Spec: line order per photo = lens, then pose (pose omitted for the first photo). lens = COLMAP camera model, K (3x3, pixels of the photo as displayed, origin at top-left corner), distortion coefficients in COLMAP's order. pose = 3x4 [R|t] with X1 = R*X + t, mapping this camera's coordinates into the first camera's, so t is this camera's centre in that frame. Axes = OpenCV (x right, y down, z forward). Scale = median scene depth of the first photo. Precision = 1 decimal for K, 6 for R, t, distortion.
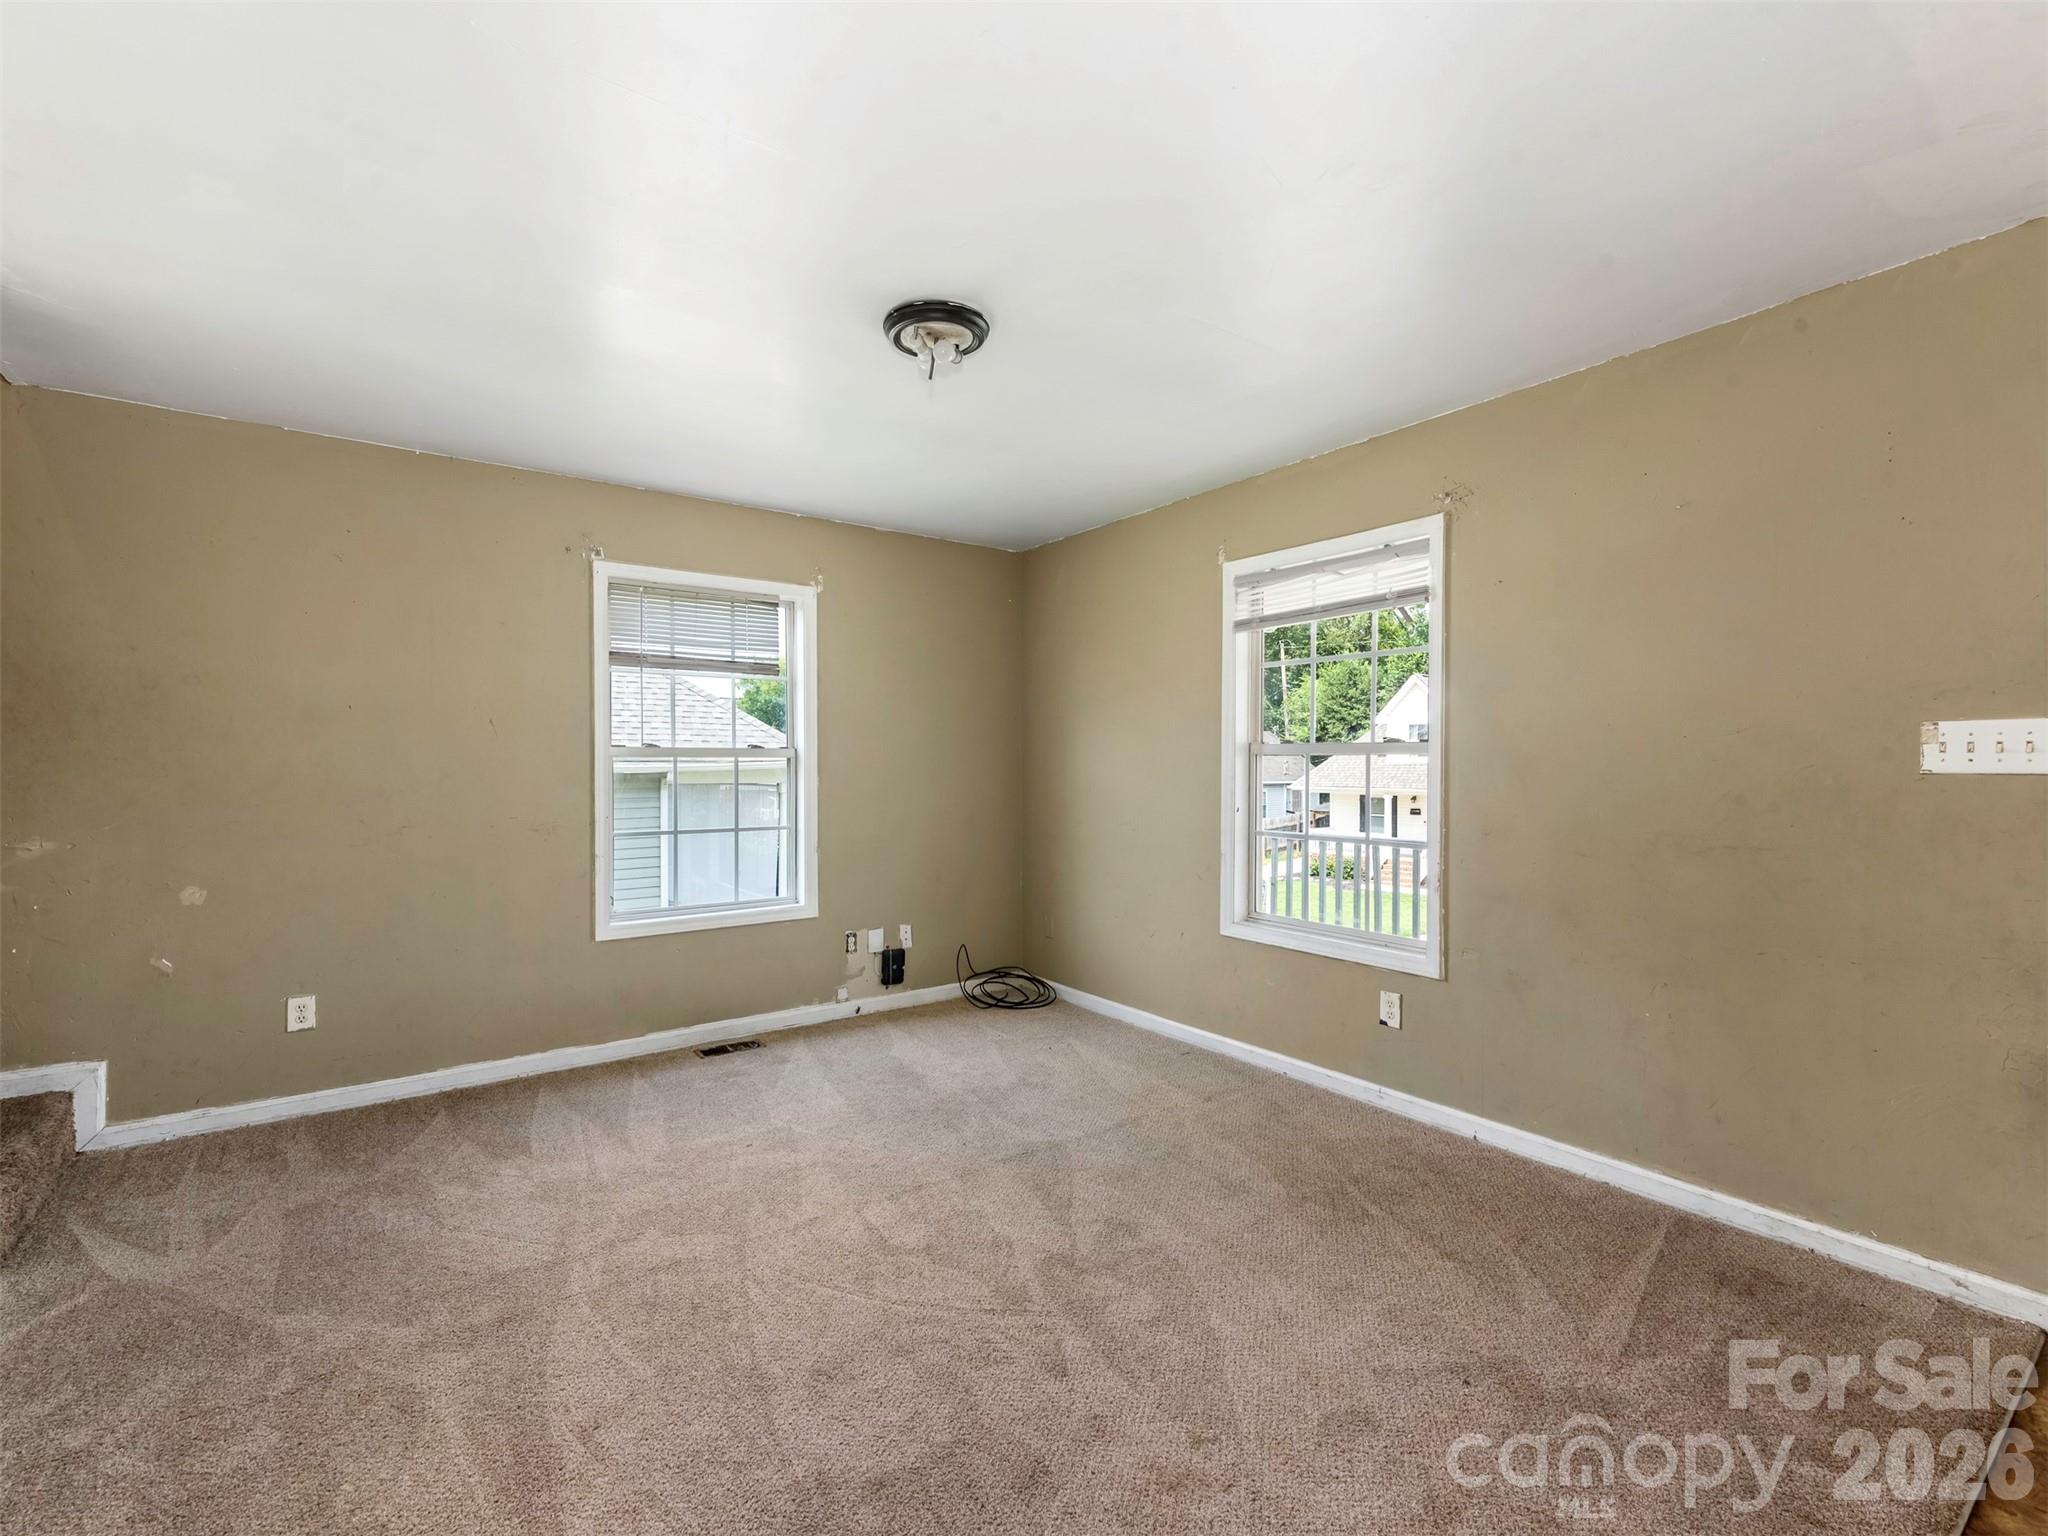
lens RADIAL K [[912.4, 0, 1072.4], [0, 912.4, 779.6], [0, 0, 1]] dist [0.009338, -0.003724]
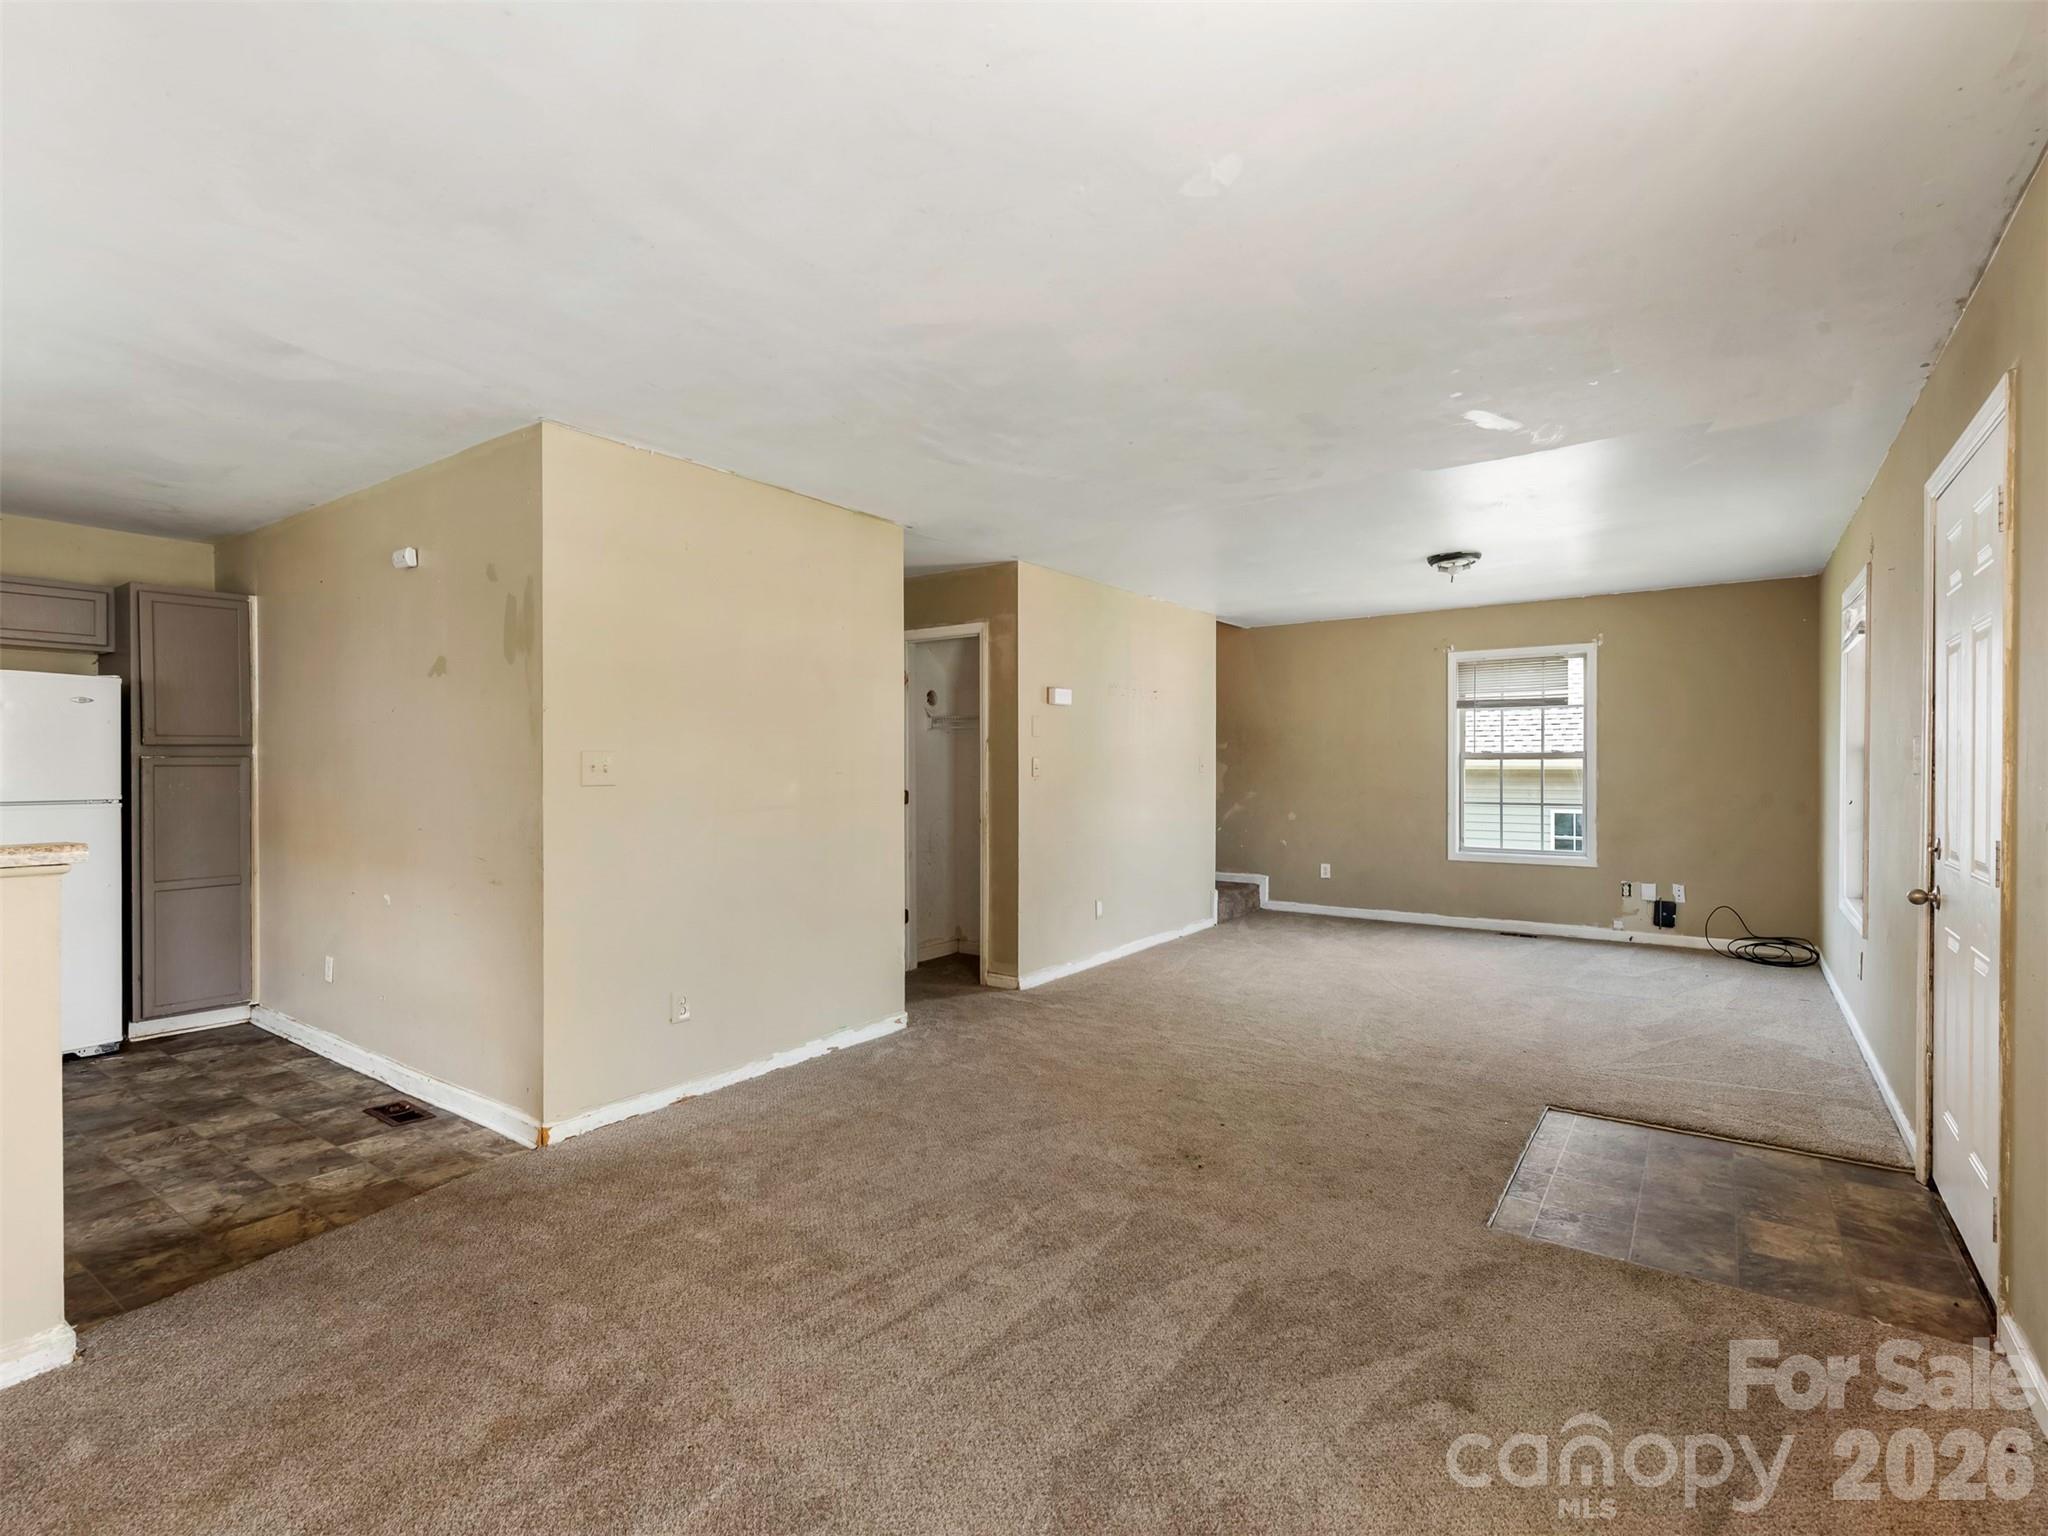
lens RADIAL K [[946.8, 0, 1058.5], [0, 946.8, 807.4], [0, 0, 1]] dist [0.008070, -0.004511]
pose [[0.322246, 0.041034, -0.945766, 1.145454], [-0.008001, 0.999142, 0.040623, -0.000195], [0.946622, -0.005524, 0.322298, -0.397458]]
